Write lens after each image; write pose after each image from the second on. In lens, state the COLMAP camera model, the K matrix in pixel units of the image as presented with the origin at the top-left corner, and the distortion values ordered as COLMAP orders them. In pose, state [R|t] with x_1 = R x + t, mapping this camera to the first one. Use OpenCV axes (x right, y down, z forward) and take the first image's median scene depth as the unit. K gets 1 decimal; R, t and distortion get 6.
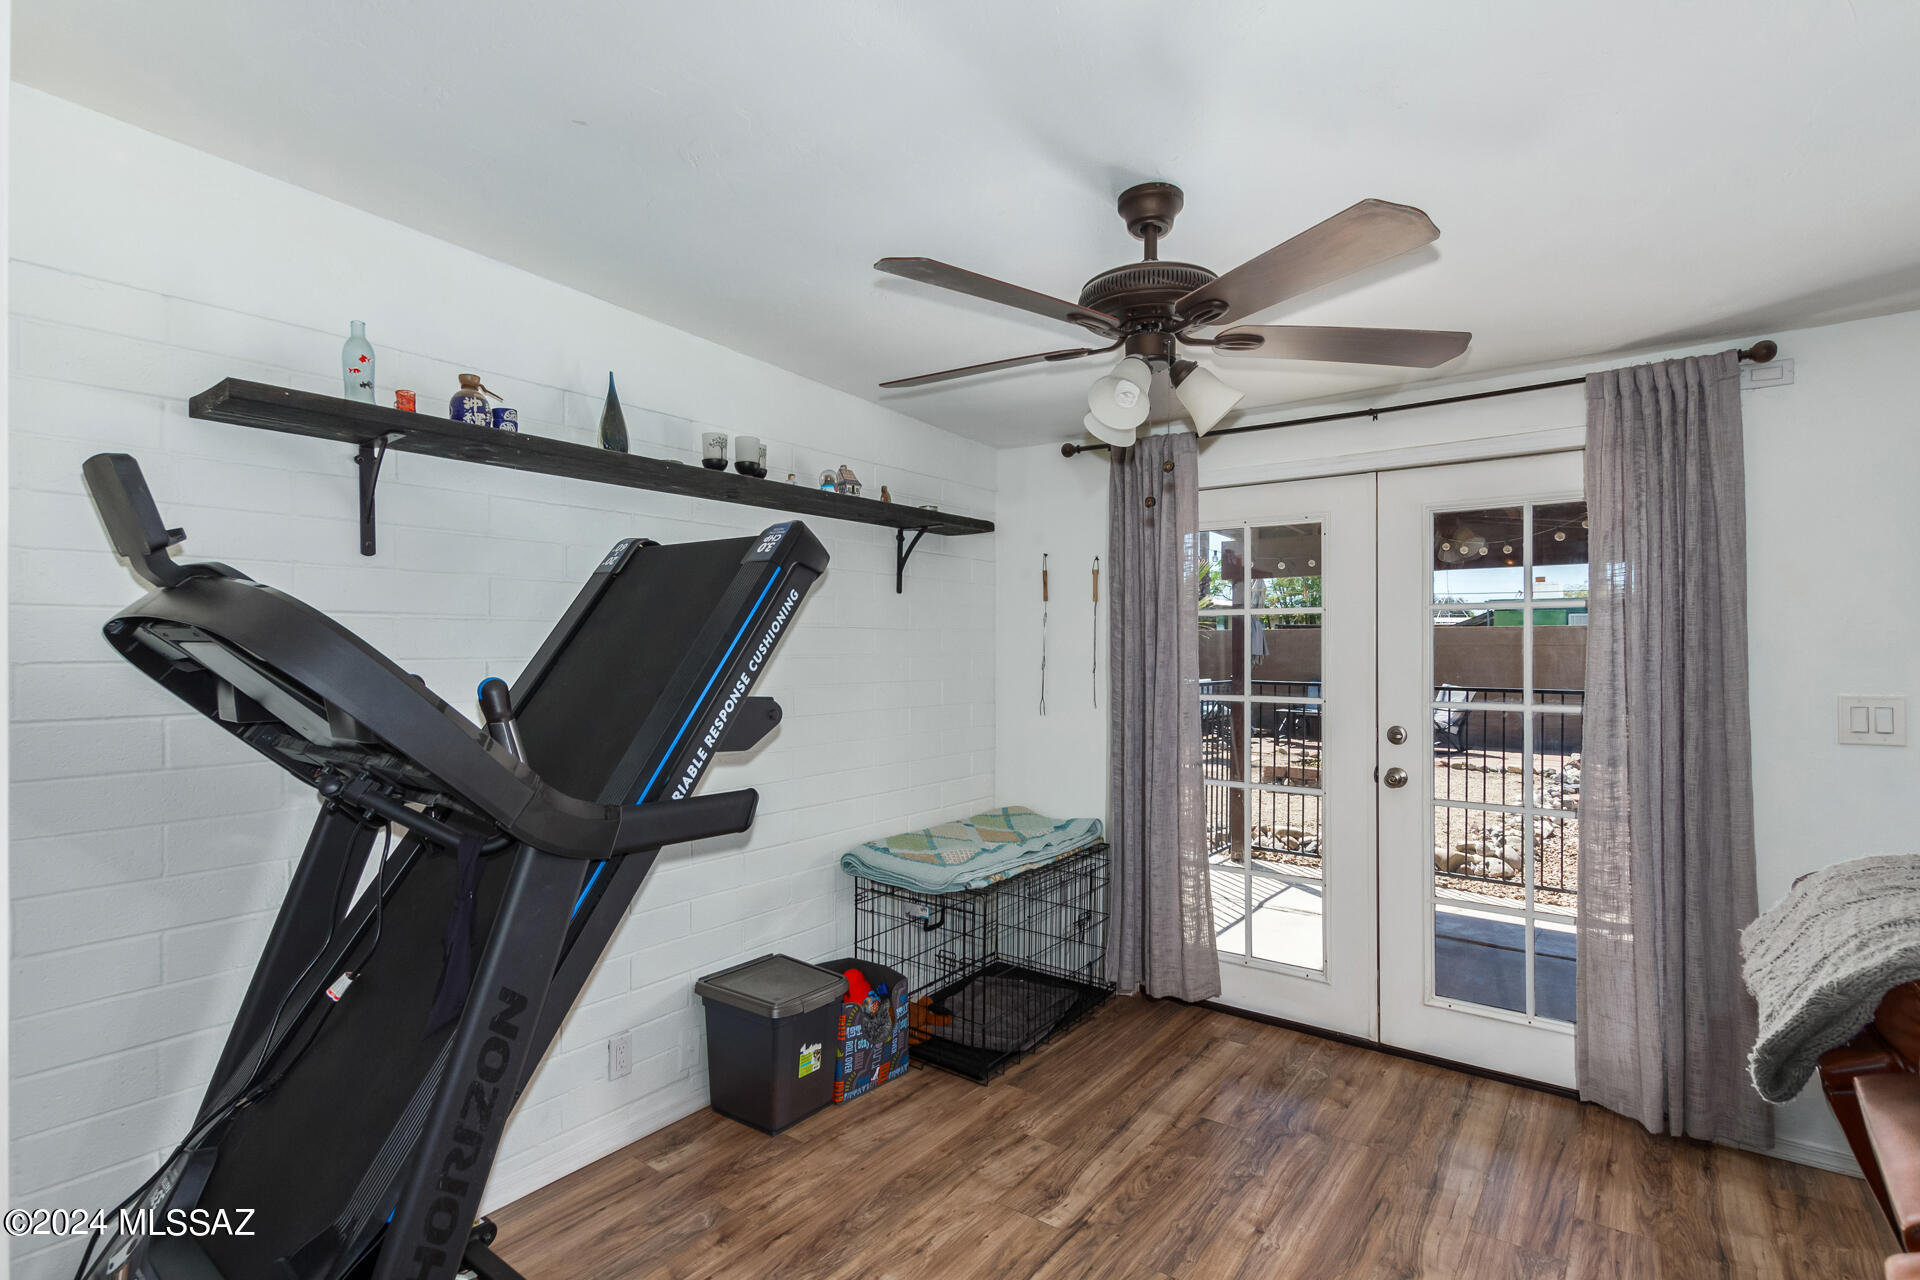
lens RADIAL K [[934.1, 0, 953.6], [0, 934.1, 644.6], [0, 0, 1]] dist [0.008343, -0.000231]
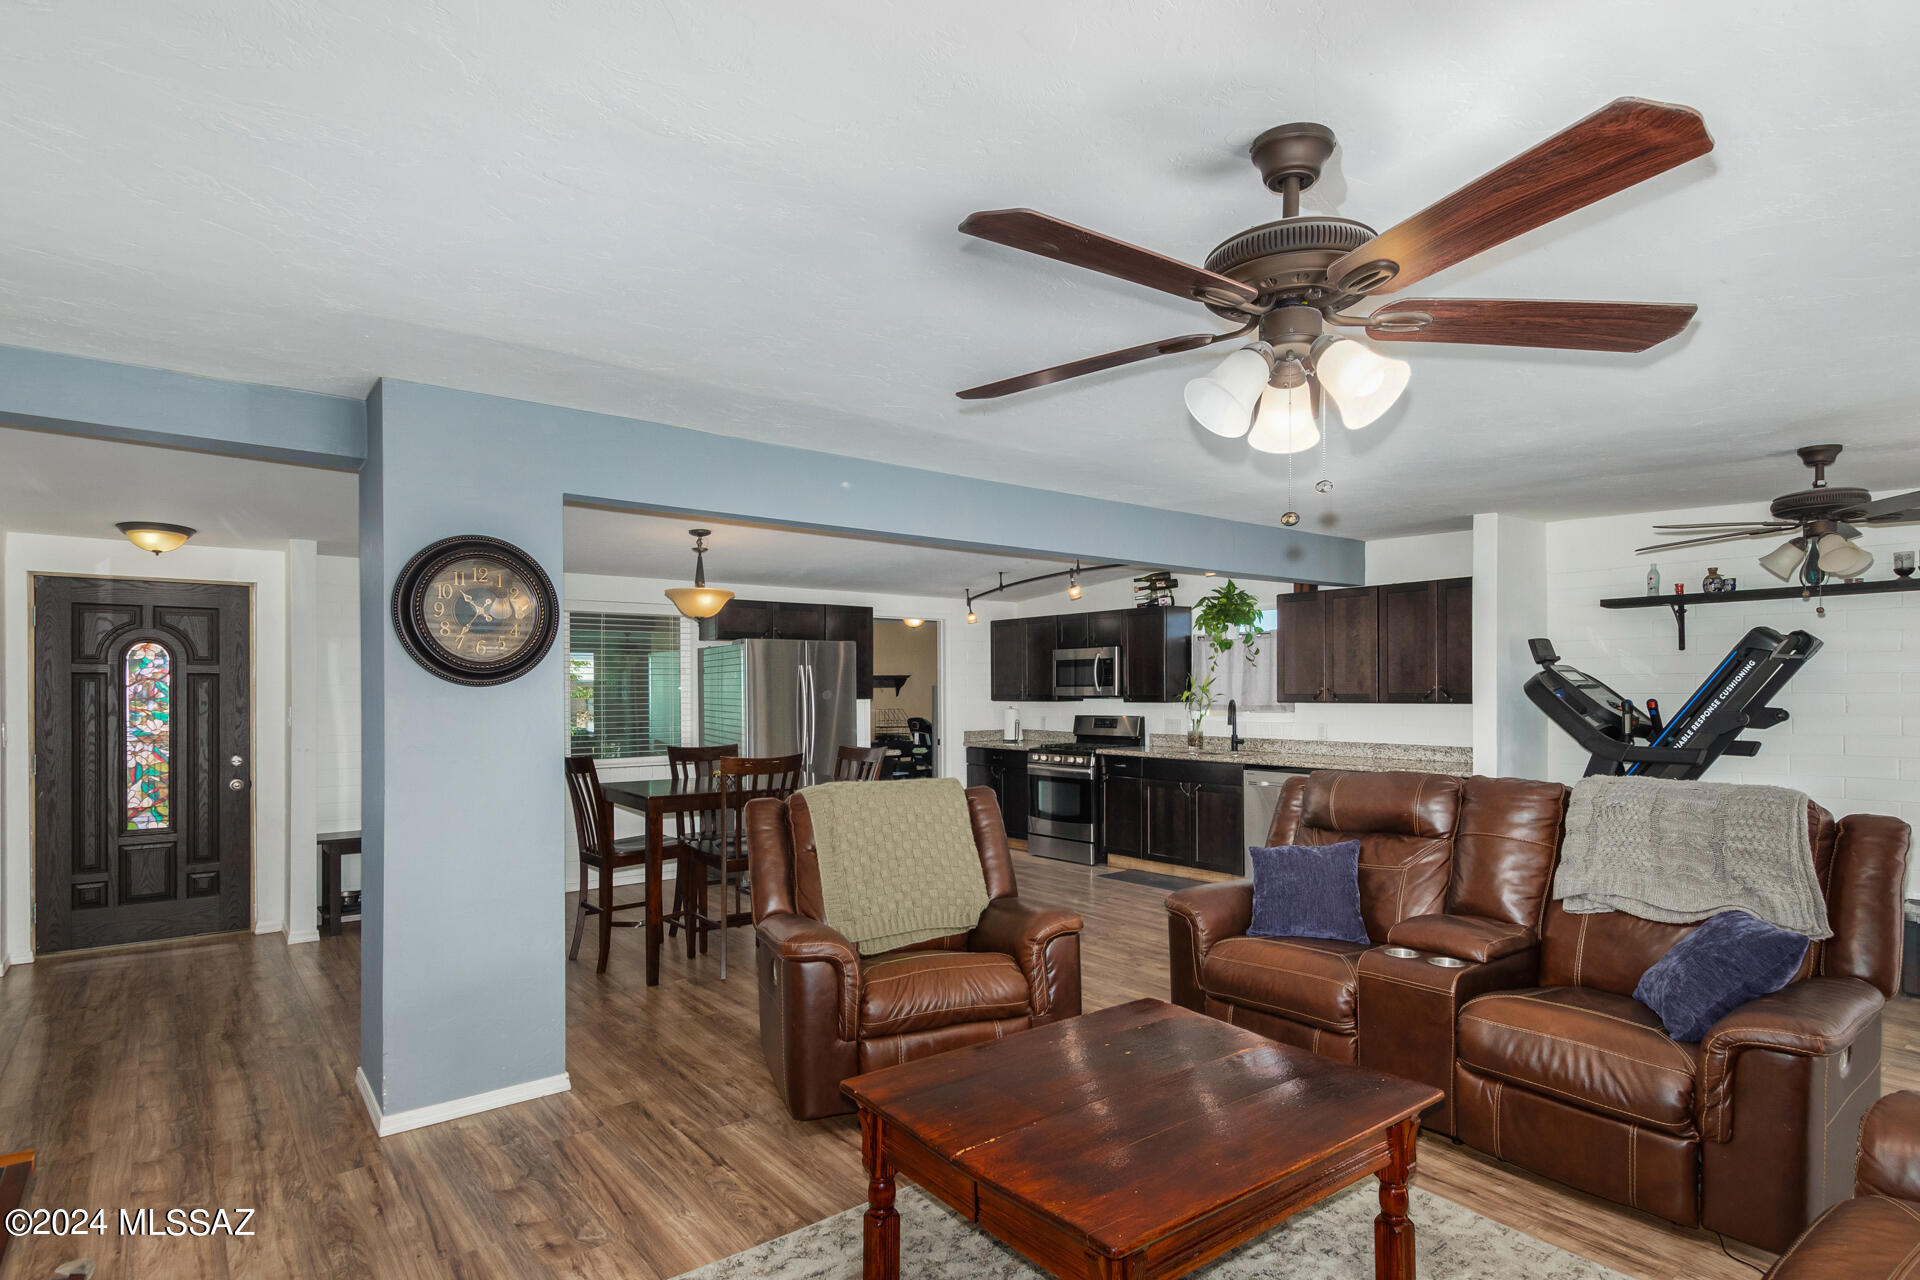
lens RADIAL K [[996.5, 0, 973.0], [0, 996.5, 693.3], [0, 0, 1]] dist [-0.011872, 0.000049]
pose [[-0.242284, 0.005426, -0.970190, 1.837835], [0.008577, 0.999957, 0.003451, -0.007719], [0.970167, -0.007485, -0.242321, -0.115717]]
